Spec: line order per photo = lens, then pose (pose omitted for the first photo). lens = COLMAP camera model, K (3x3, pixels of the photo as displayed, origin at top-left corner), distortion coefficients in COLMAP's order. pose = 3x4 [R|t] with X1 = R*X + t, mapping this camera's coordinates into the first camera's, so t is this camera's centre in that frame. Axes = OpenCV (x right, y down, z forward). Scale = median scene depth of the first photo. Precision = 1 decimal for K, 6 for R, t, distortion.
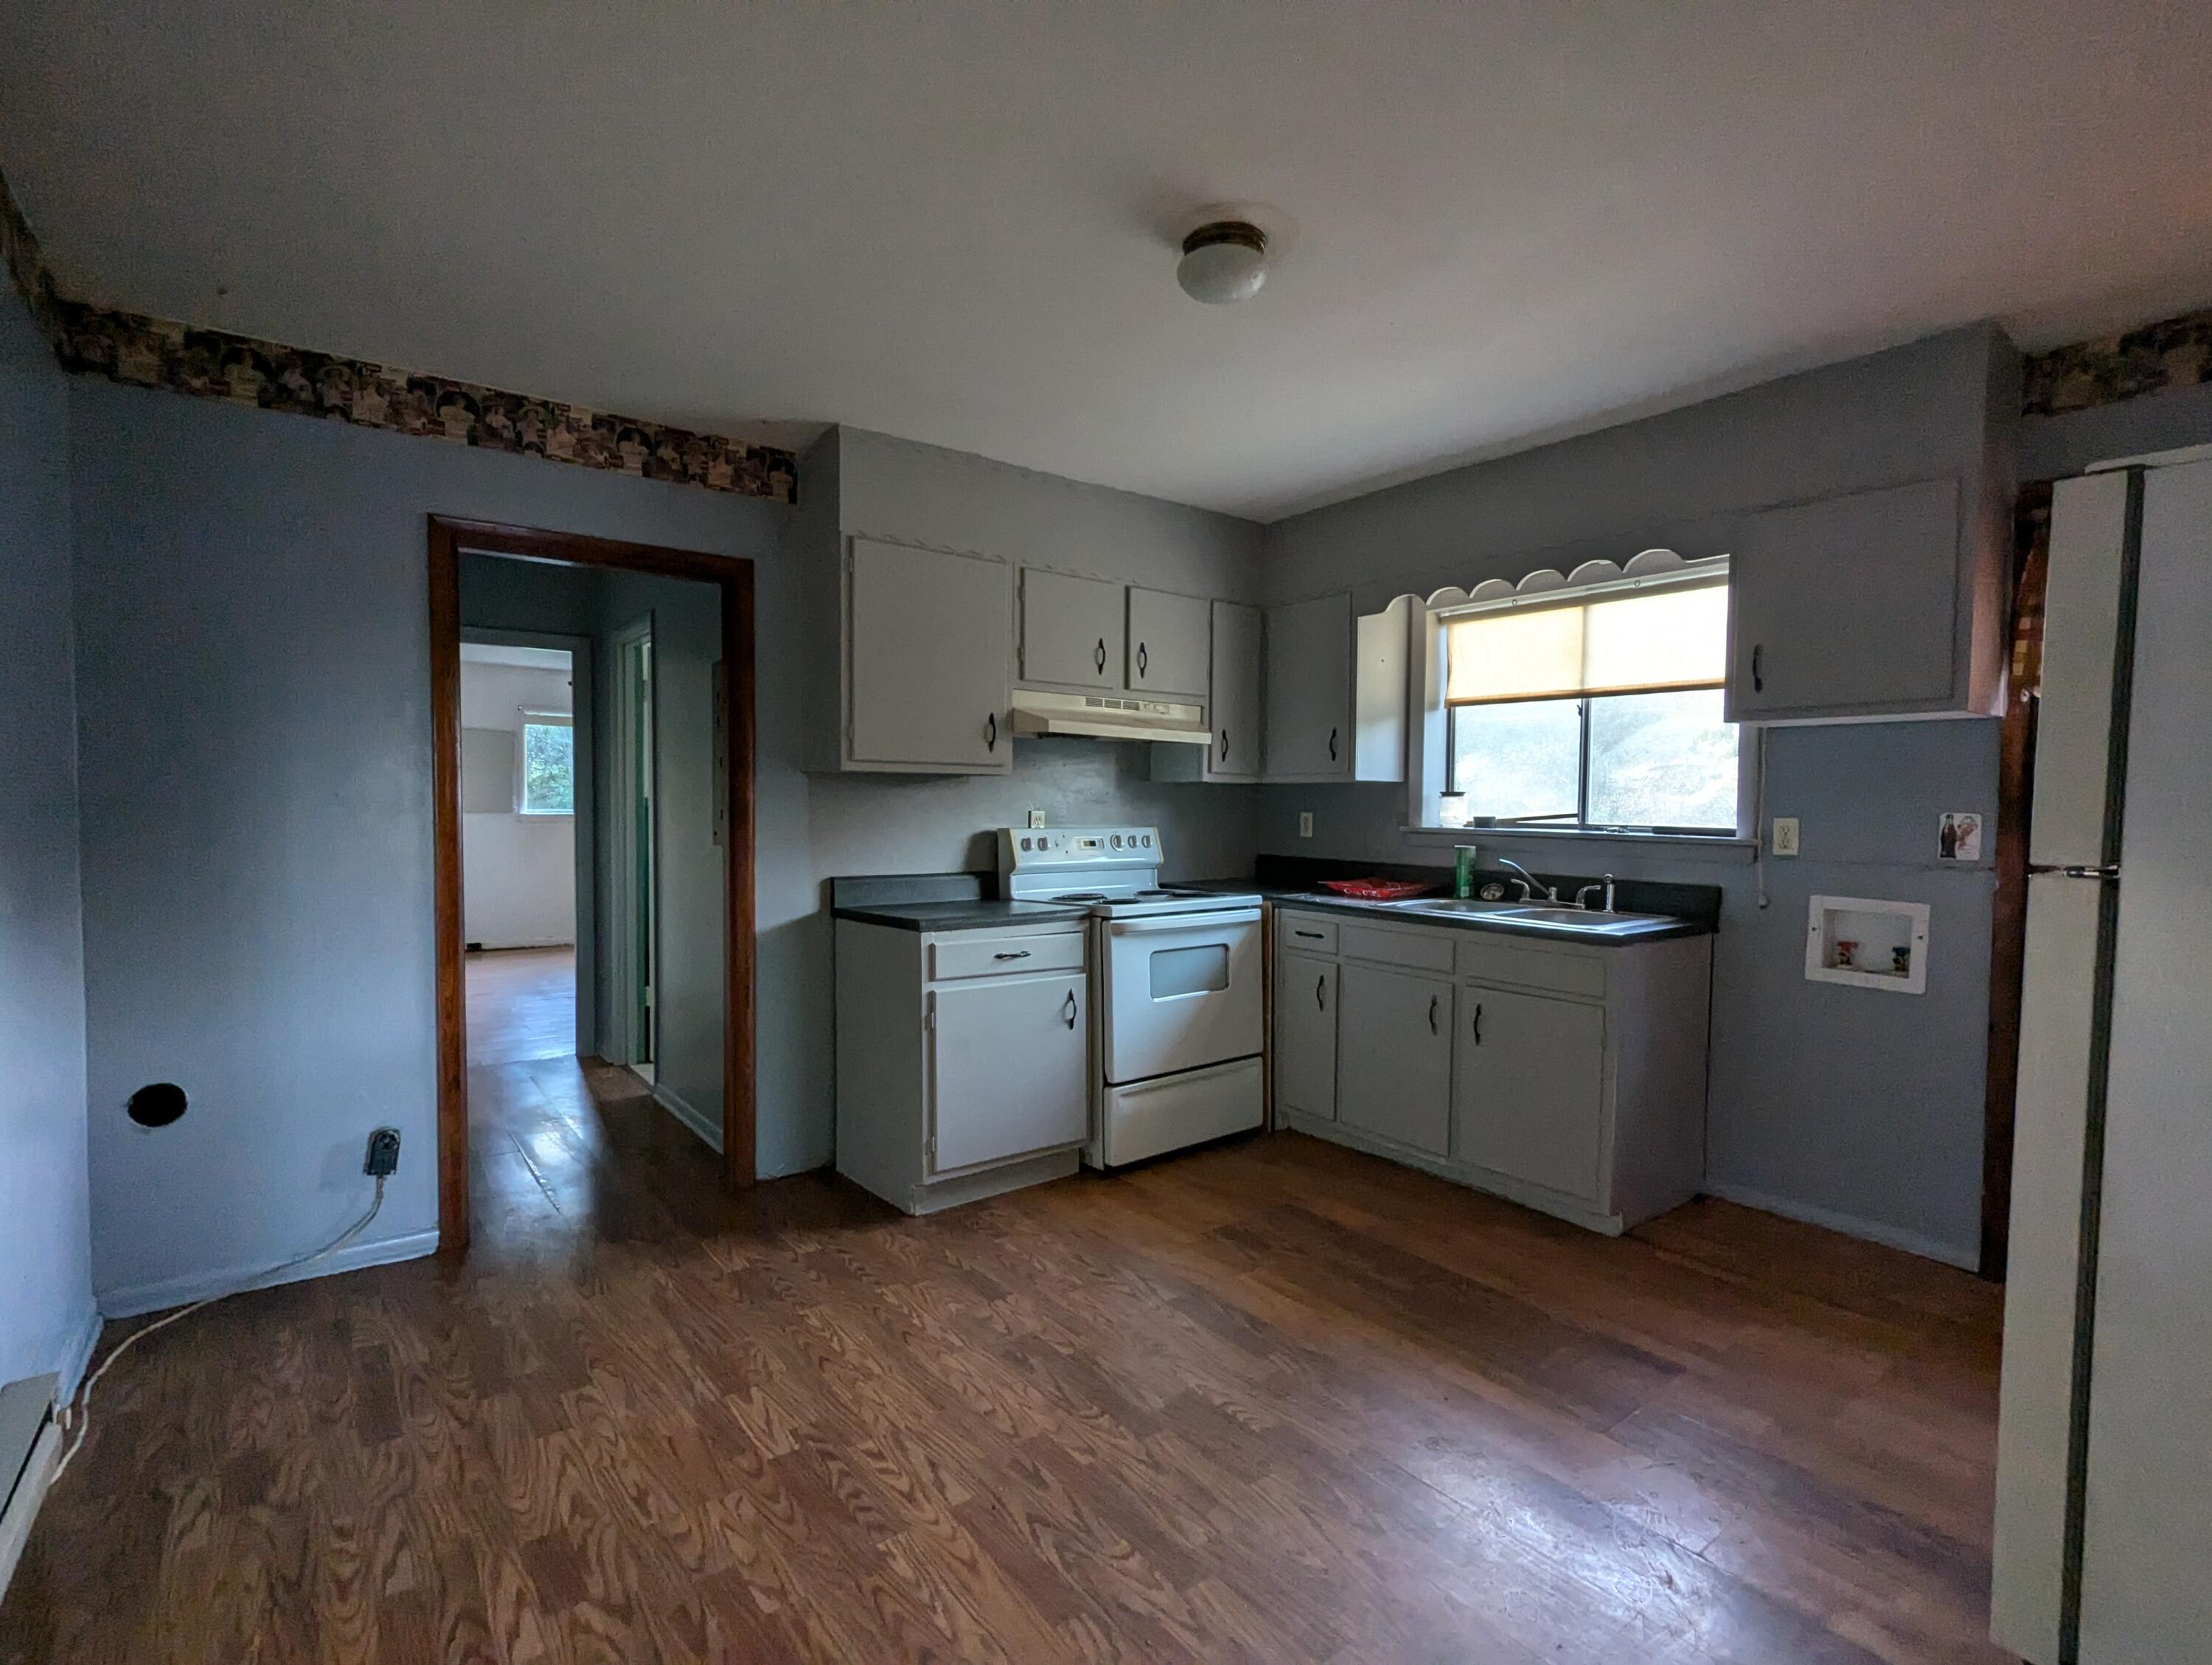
lens RADIAL K [[1053.6, 0, 1106.0], [0, 1053.6, 832.5], [0, 0, 1]] dist [0.002321, 0.000495]
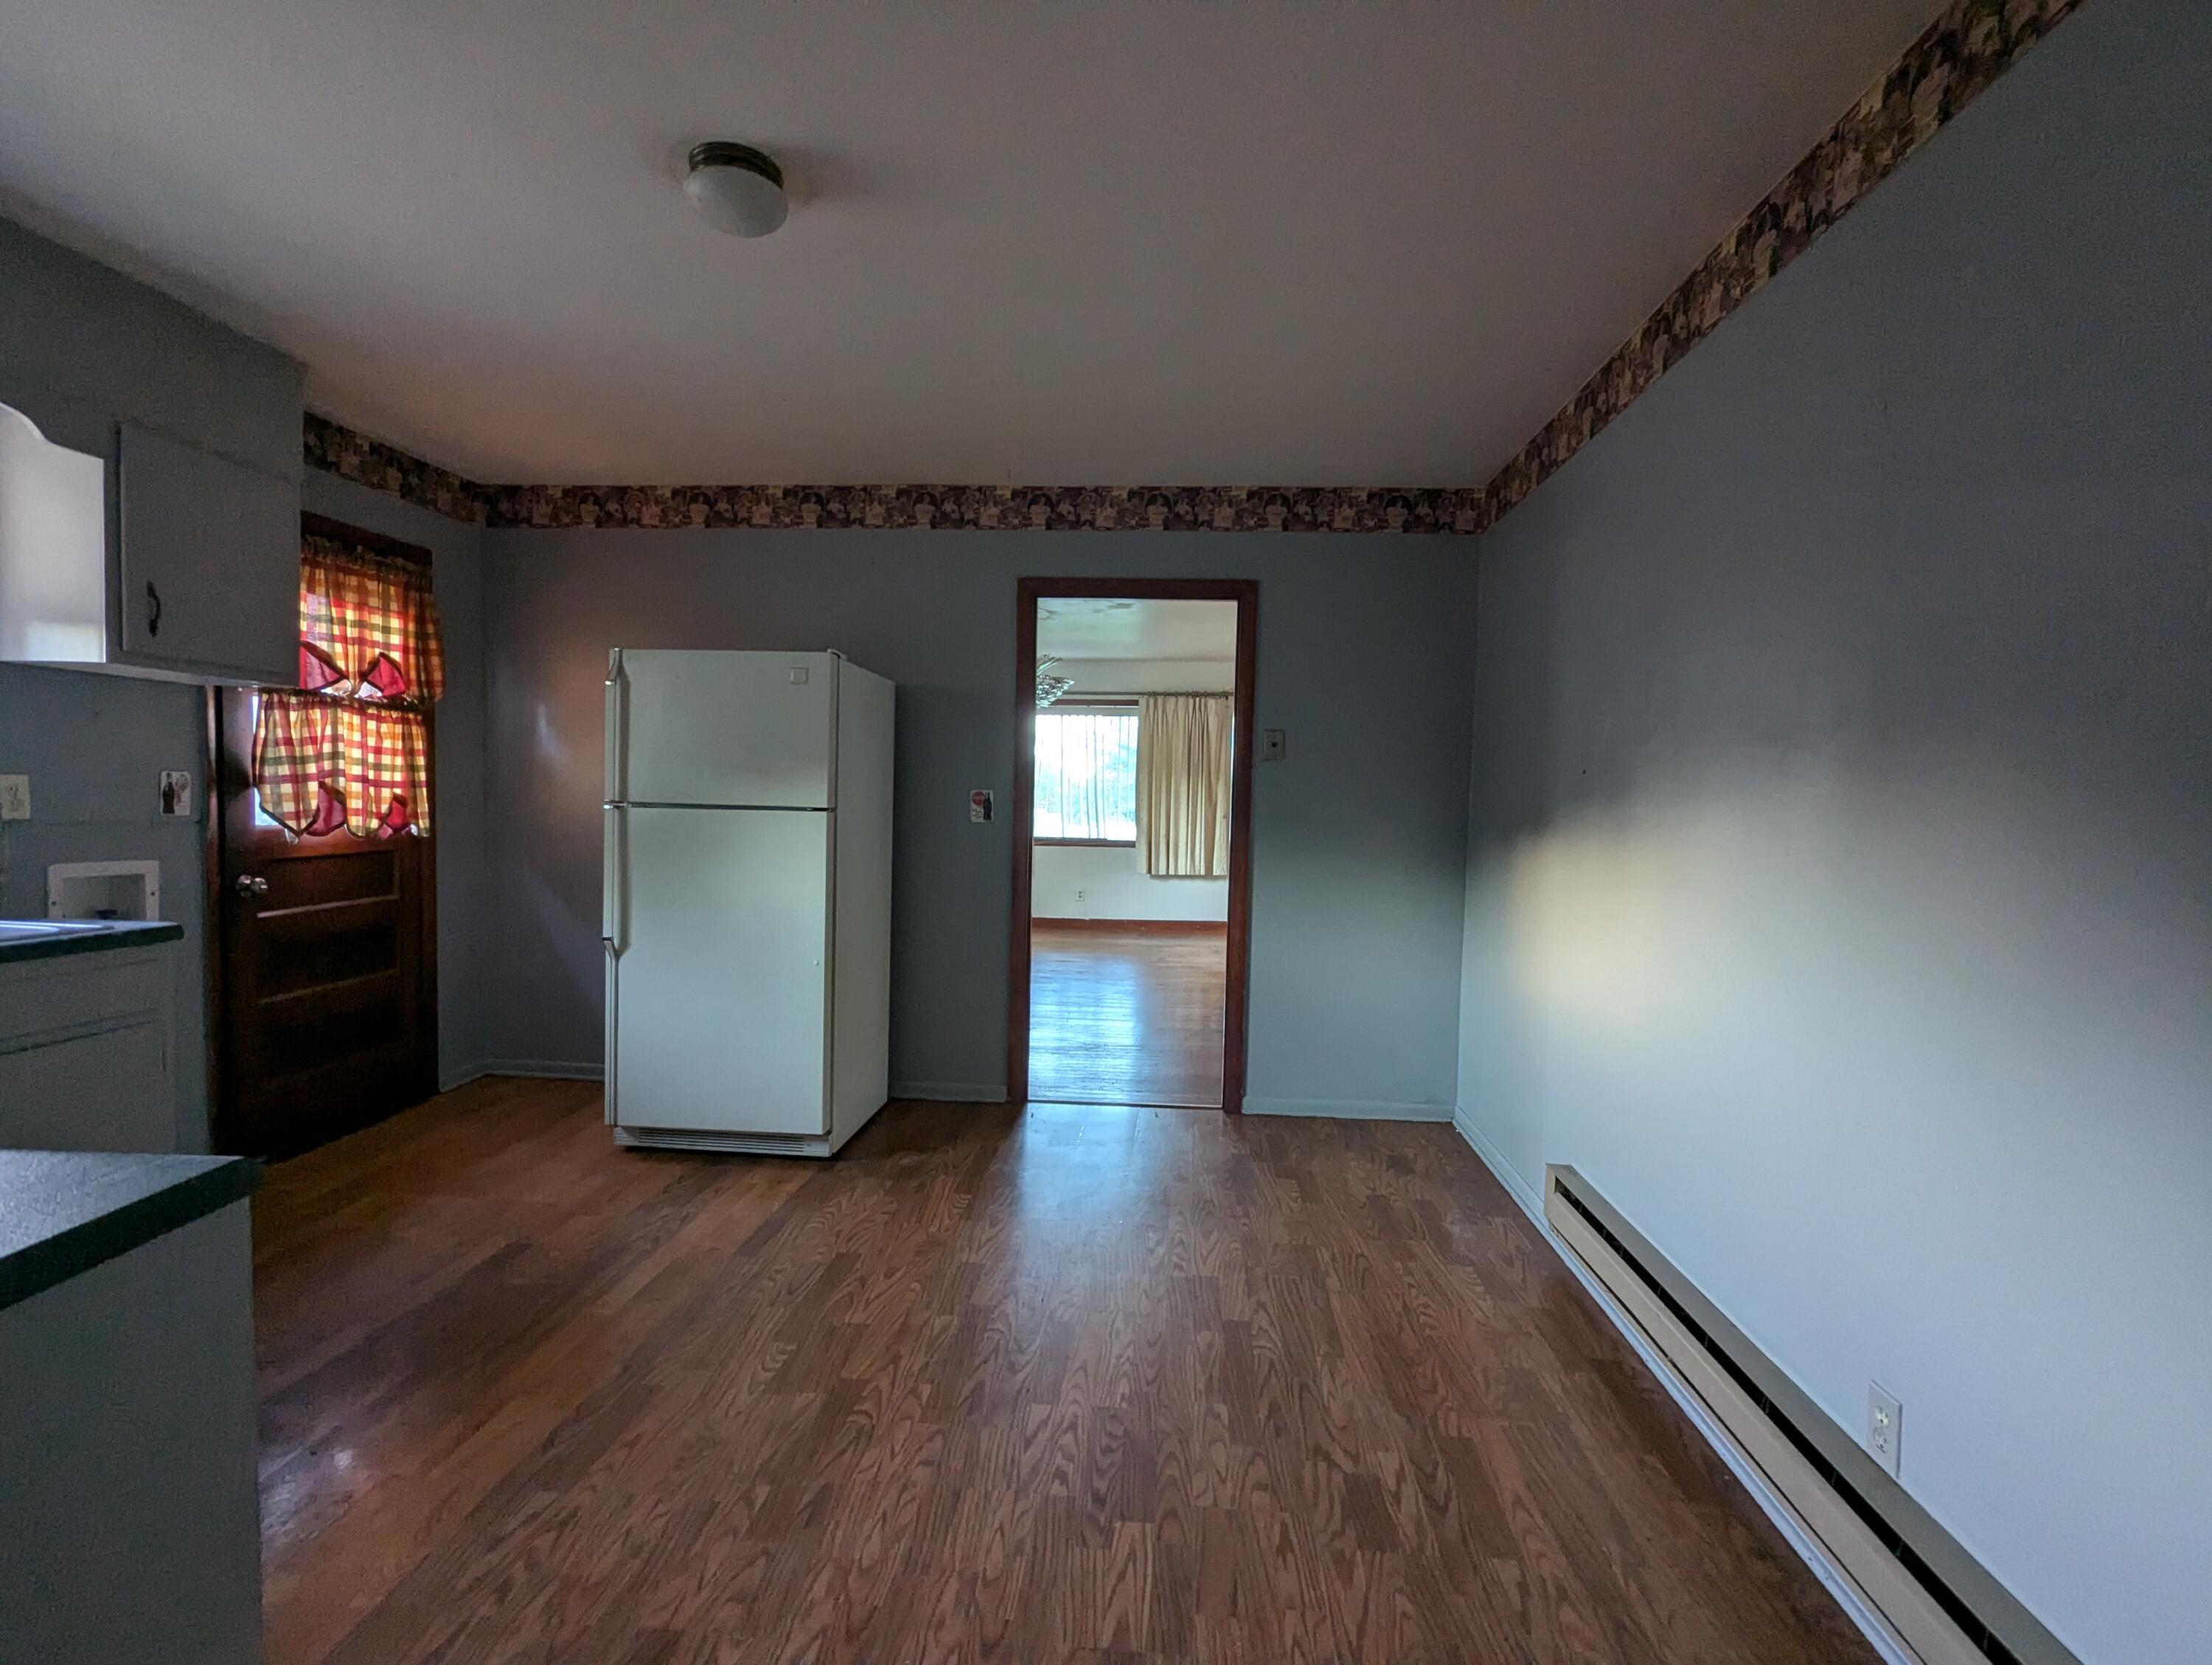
lens RADIAL K [[1026.6, 0, 1106.0], [0, 1026.6, 832.5], [0, 0, 1]] dist [-0.001157, -0.000146]
pose [[-0.738352, -0.049145, 0.672623, -0.864293], [-0.013971, 0.998242, 0.057601, -0.043699], [-0.674271, 0.033133, -0.737740, 1.679617]]
